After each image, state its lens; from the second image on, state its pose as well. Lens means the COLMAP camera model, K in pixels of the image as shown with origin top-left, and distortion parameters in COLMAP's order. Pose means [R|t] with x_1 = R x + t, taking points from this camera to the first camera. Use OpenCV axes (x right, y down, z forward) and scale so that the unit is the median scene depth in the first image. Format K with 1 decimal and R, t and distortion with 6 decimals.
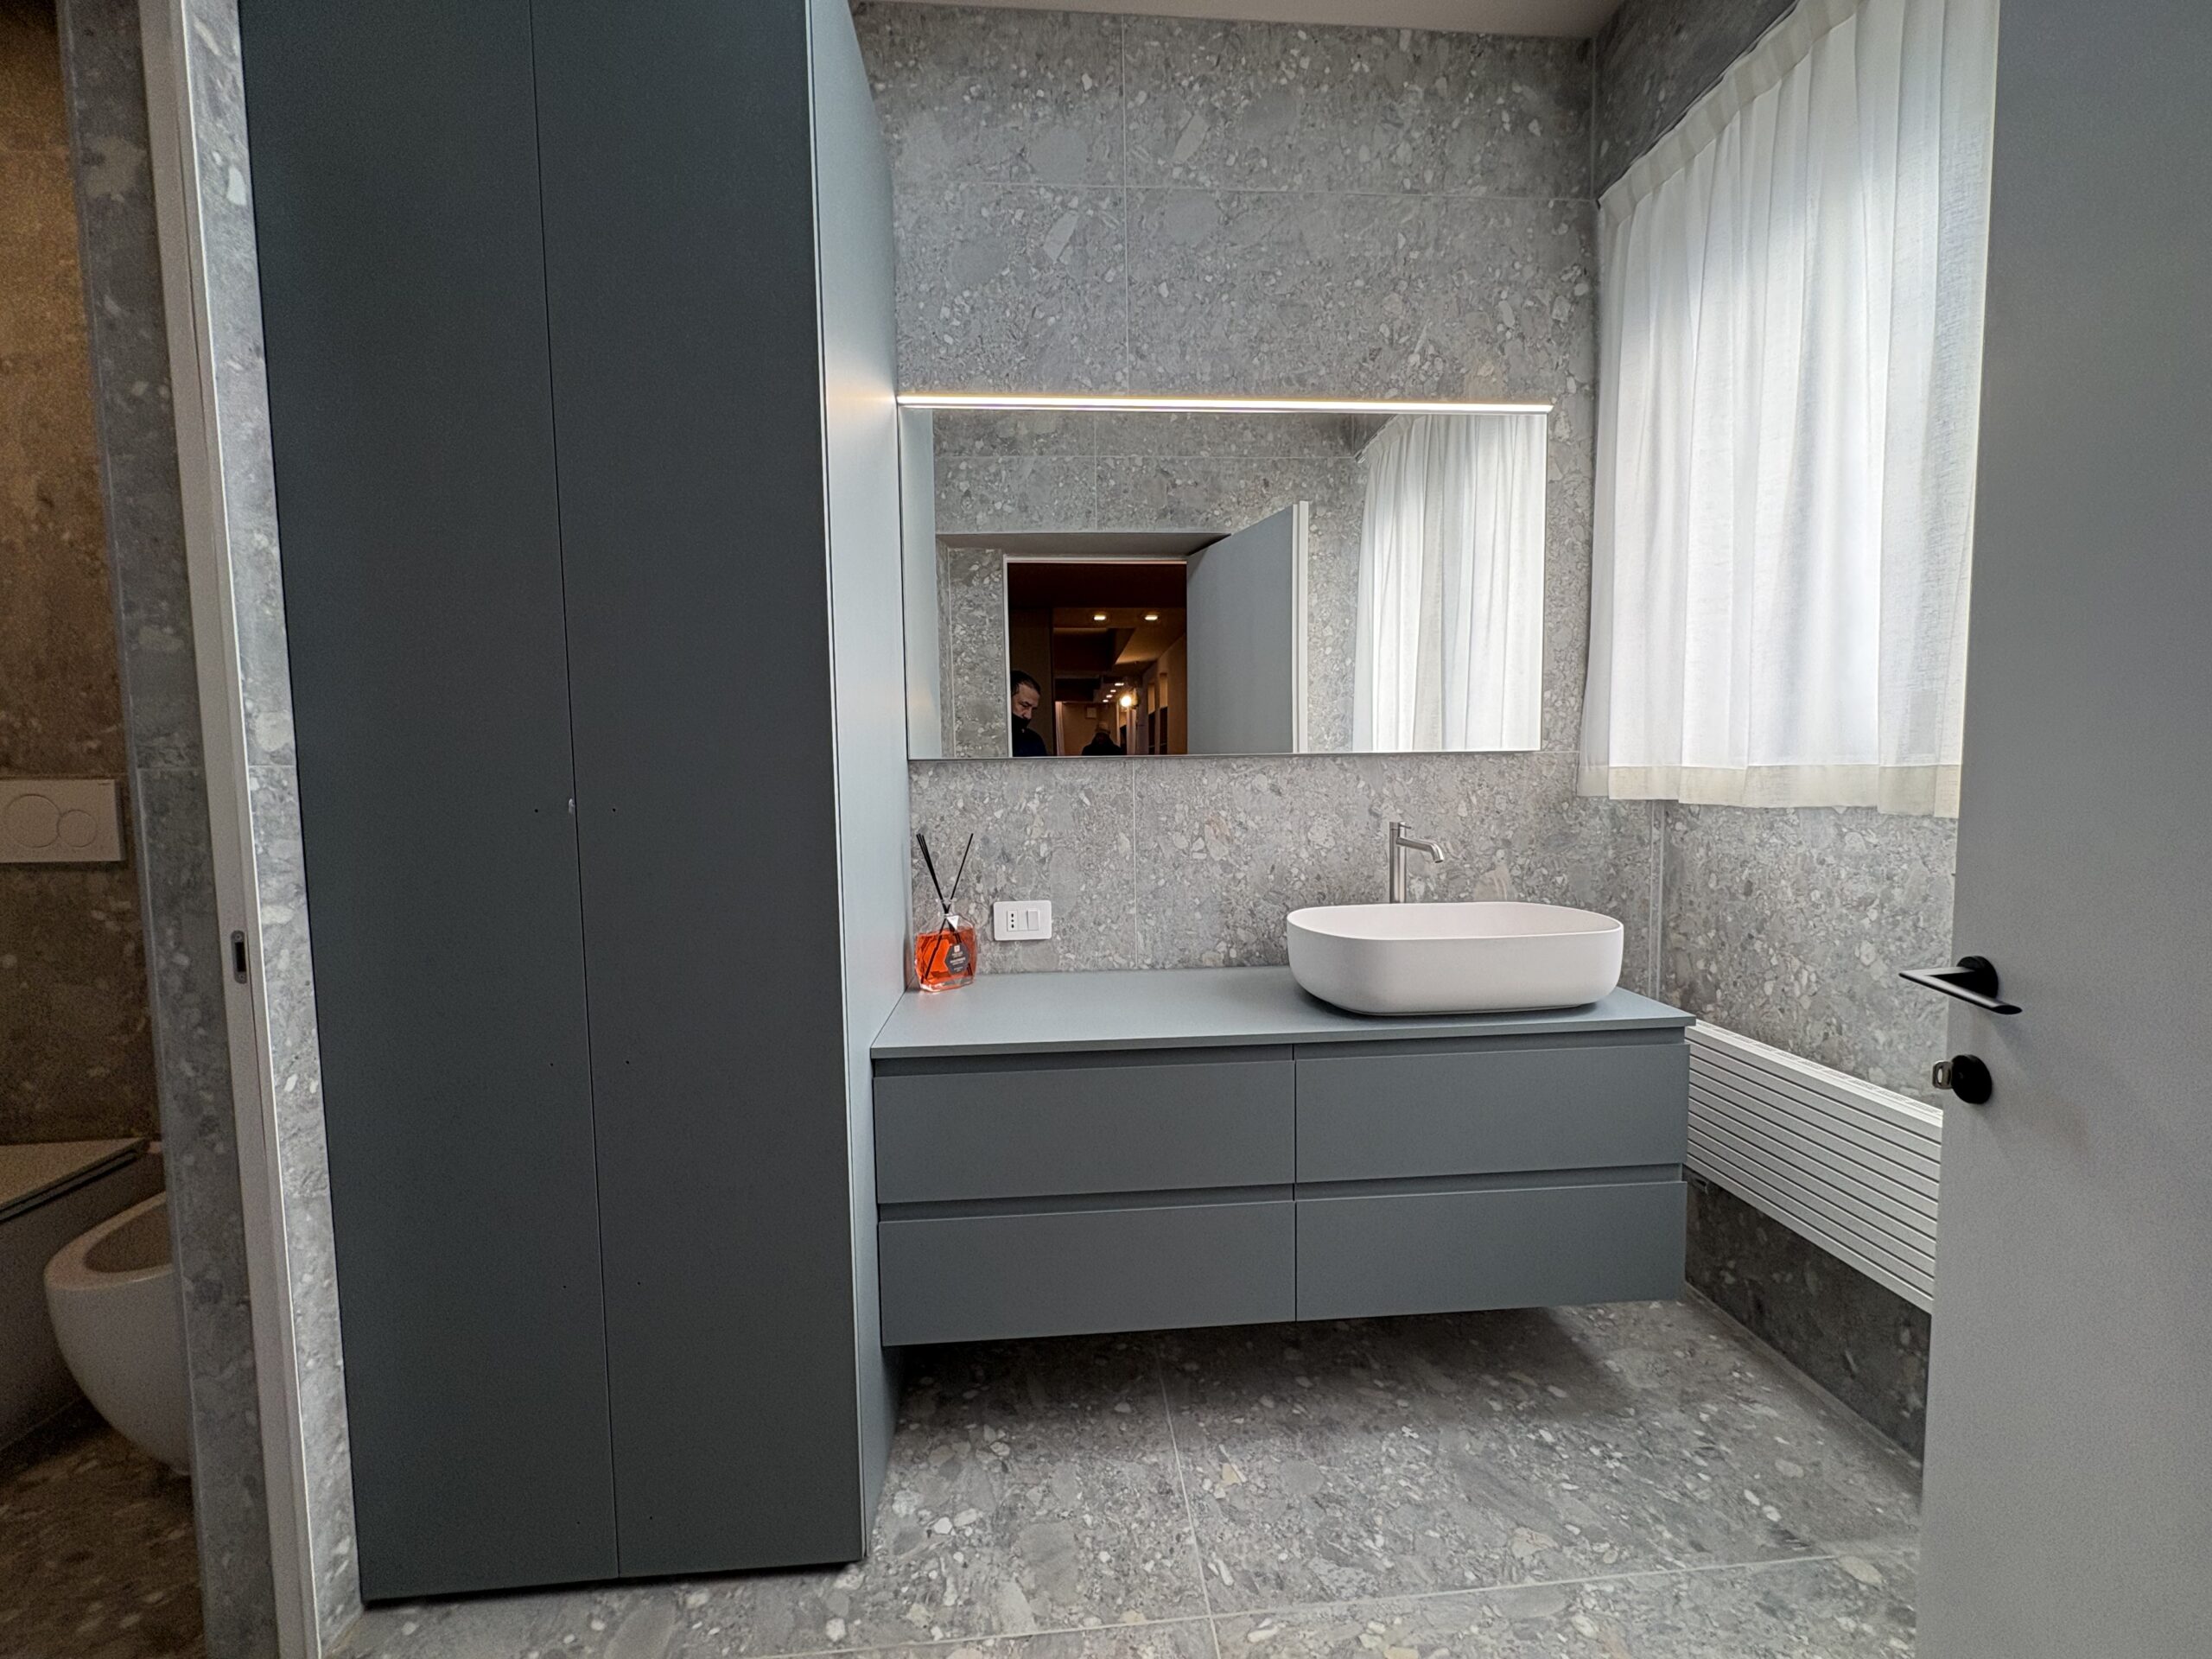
lens RADIAL K [[877.3, 0, 1104.1], [0, 877.3, 826.4], [0, 0, 1]] dist [0.000776, -0.000331]
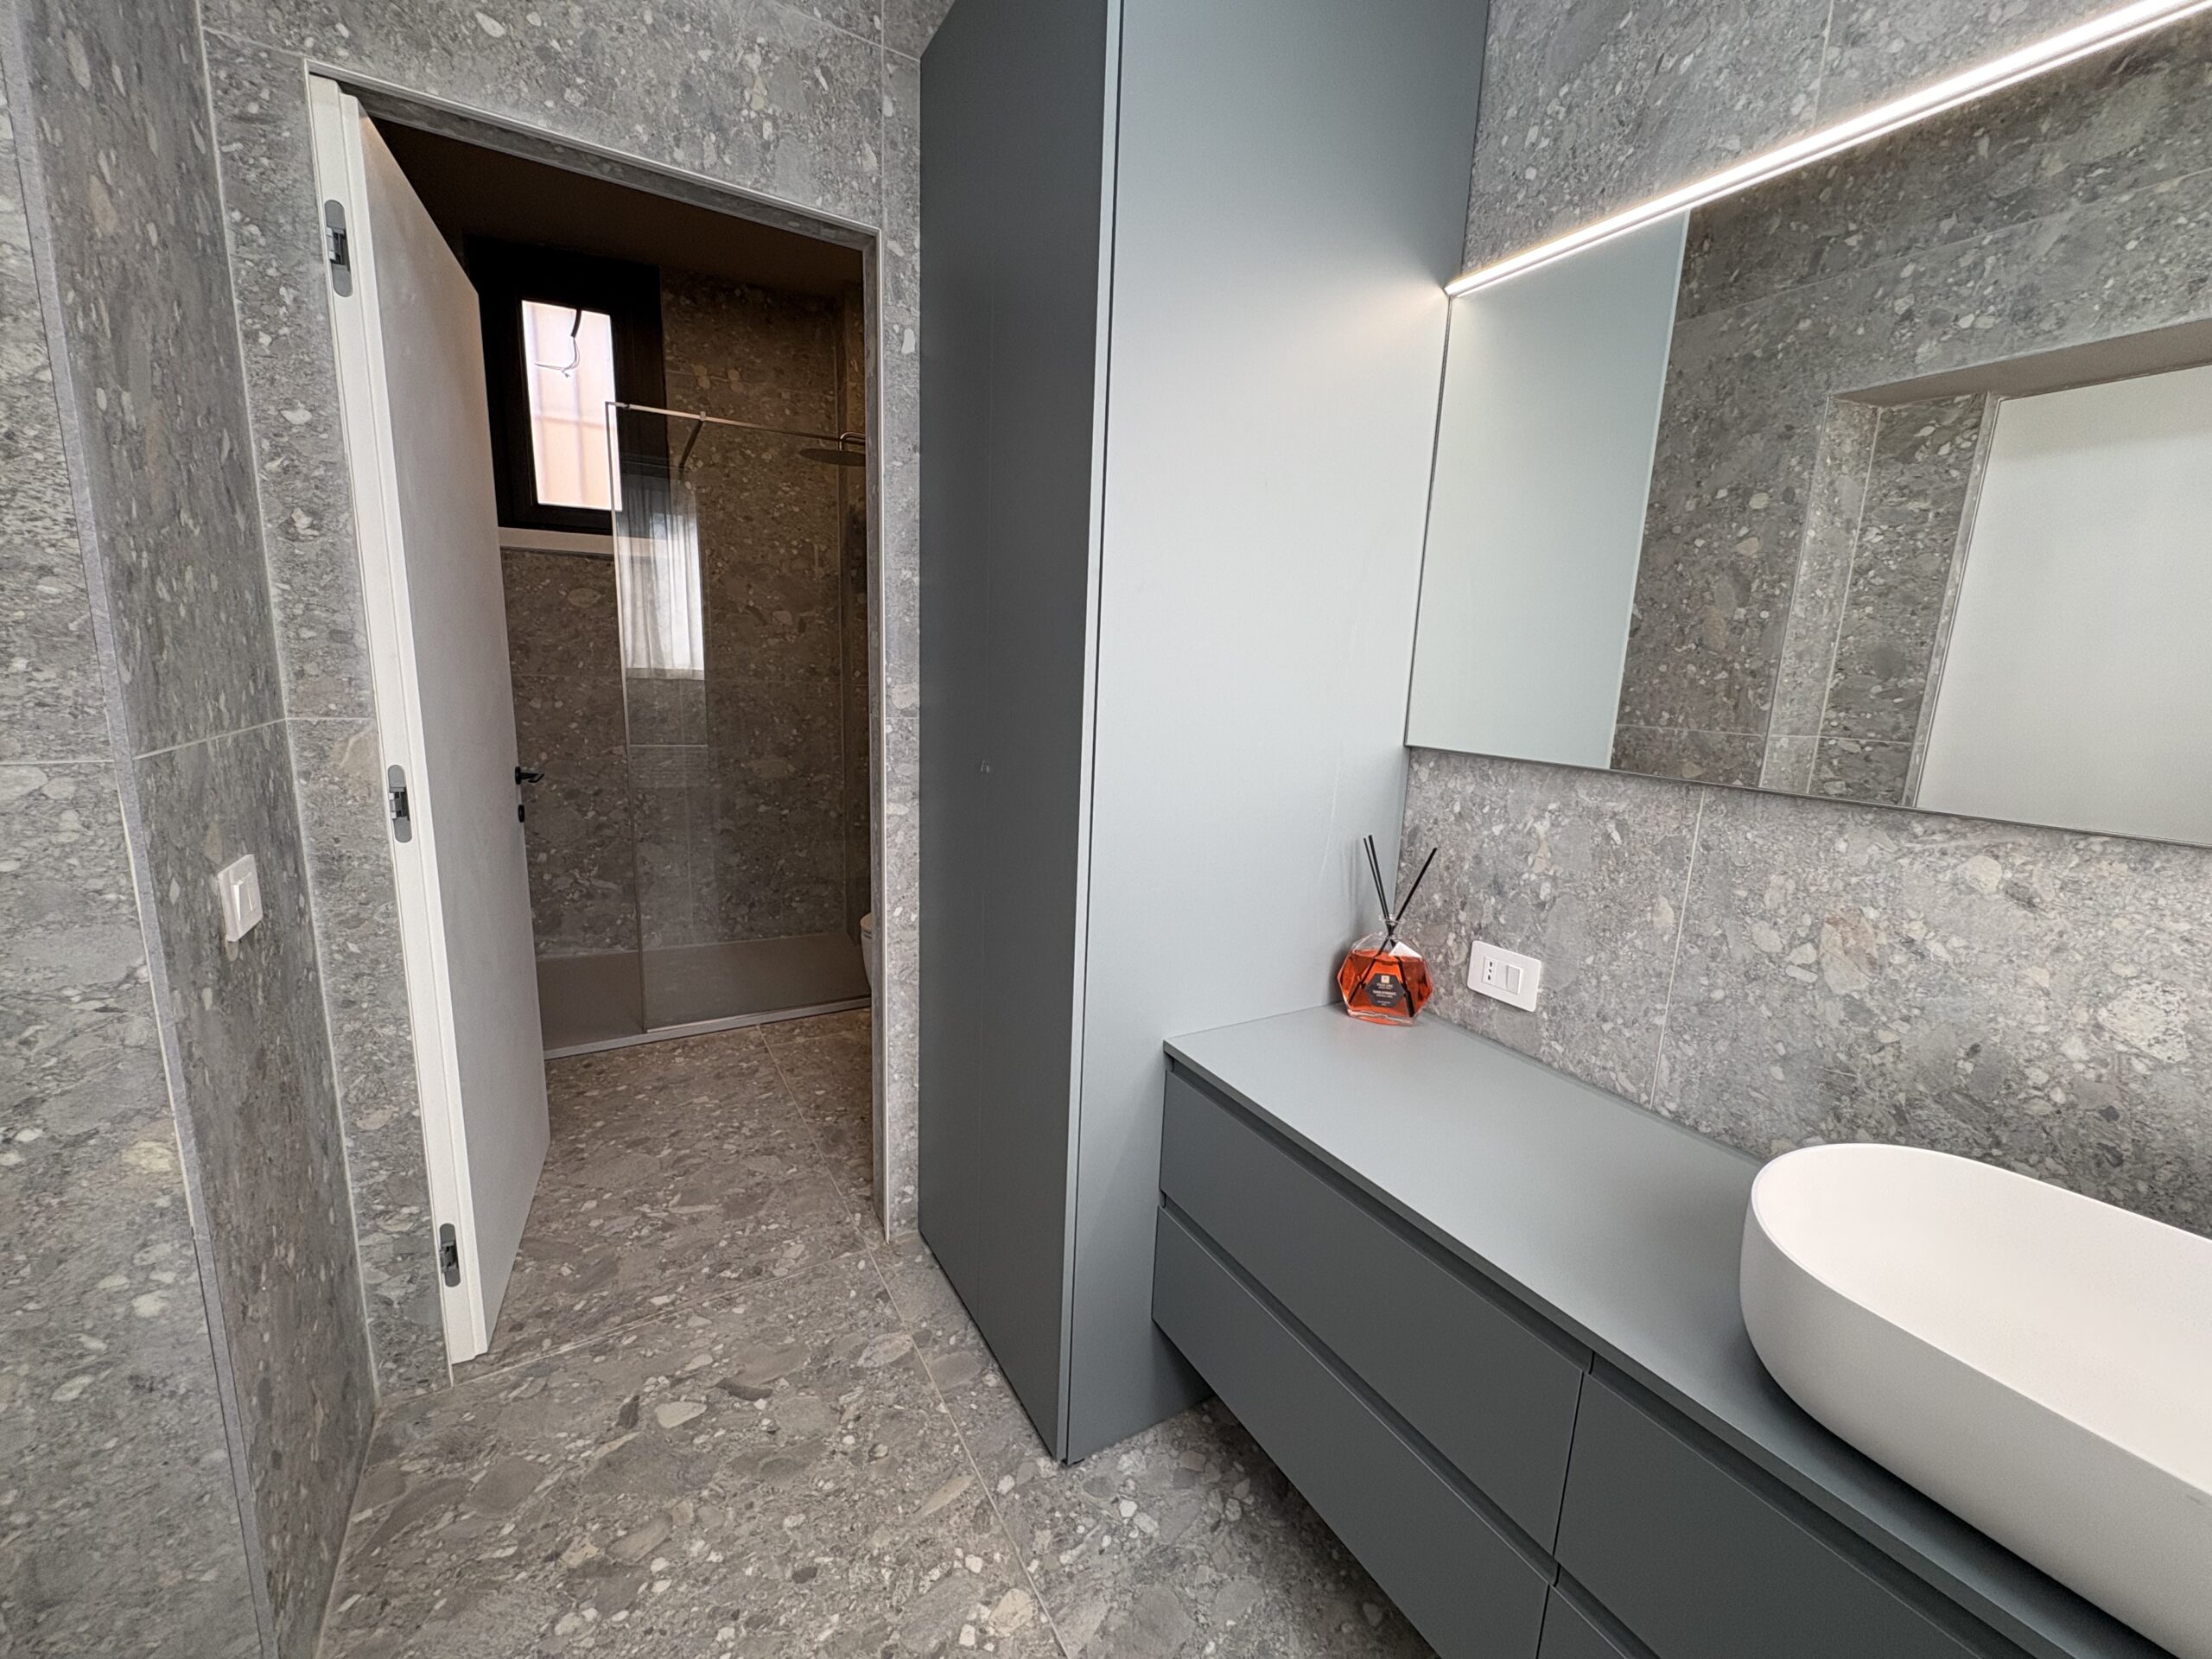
lens RADIAL K [[877.3, 0, 1105.6], [0, 877.3, 826.7], [0, 0, 1]] dist [0.000776, -0.000331]
pose [[0.442844, 0.196102, -0.874890, 0.413039], [-0.107380, 0.980365, 0.165391, -0.111548], [0.890145, 0.020704, 0.455206, 0.376716]]
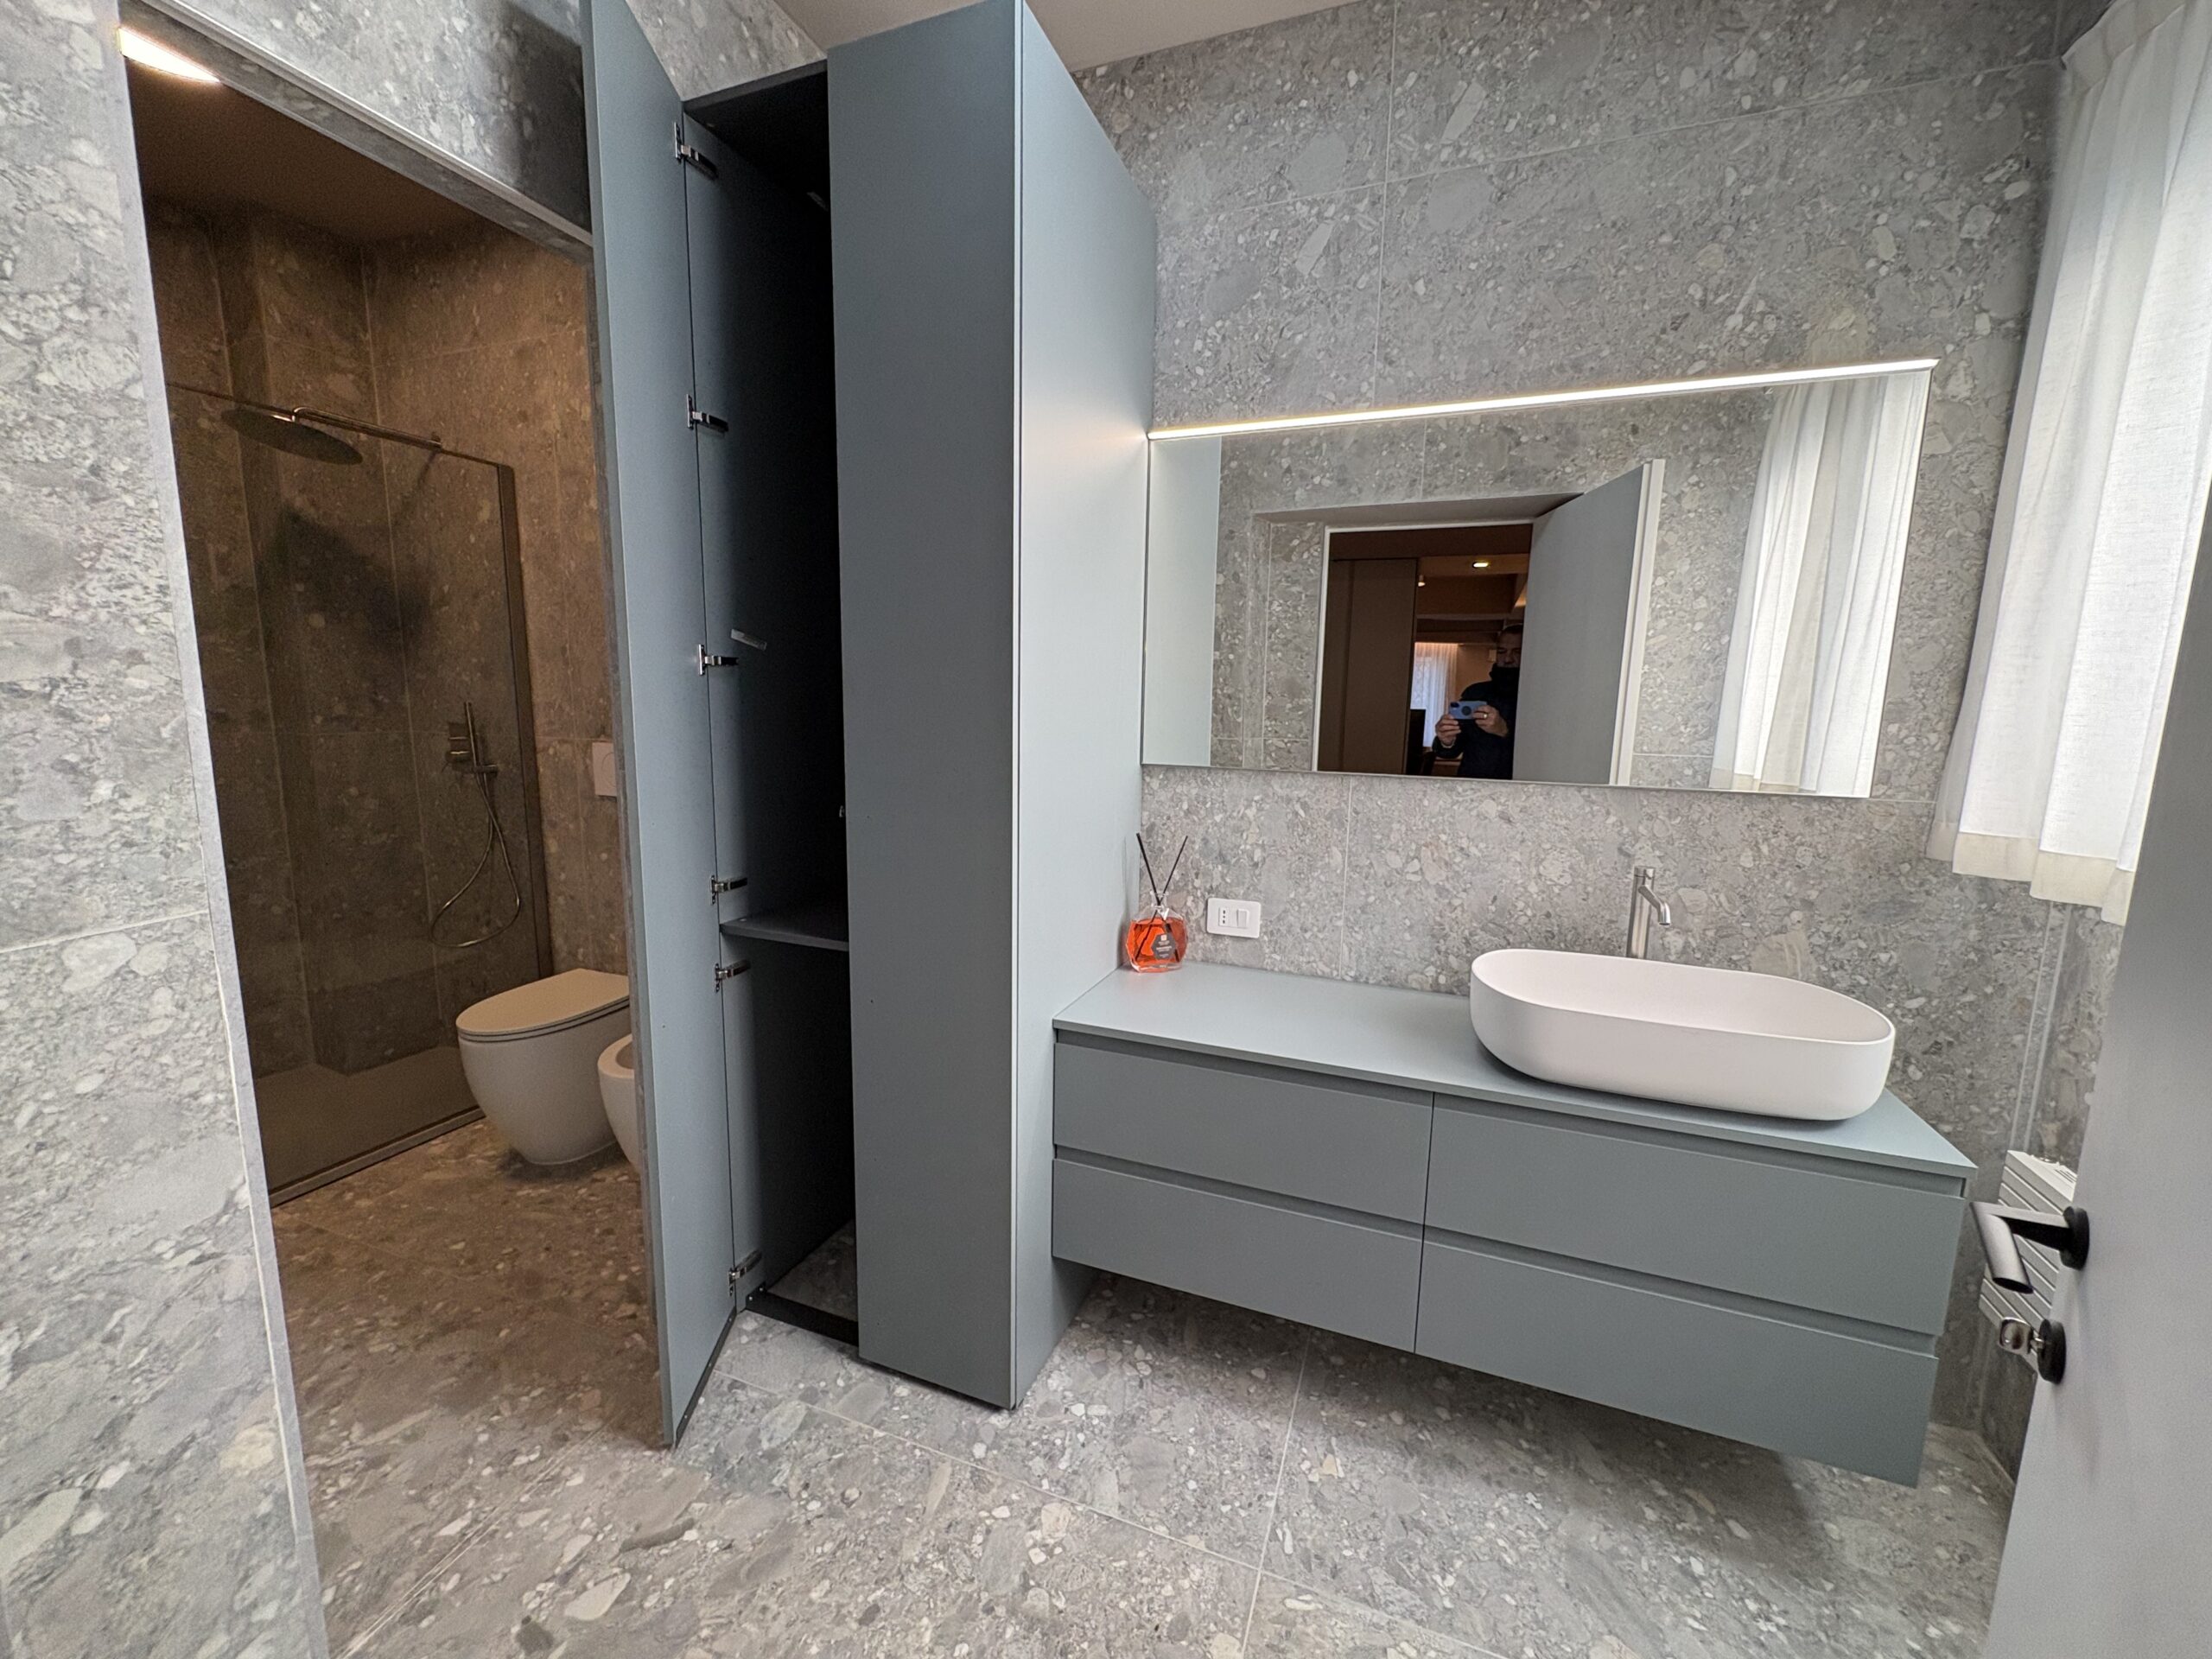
lens RADIAL K [[877.3, 0, 1103.3], [0, 877.3, 827.0], [0, 0, 1]] dist [0.000776, -0.000331]
pose [[0.902463, 0.094343, -0.420310, 0.219058], [-0.062049, 0.994017, 0.089890, -0.096839], [0.426276, -0.055042, 0.902917, -0.038713]]
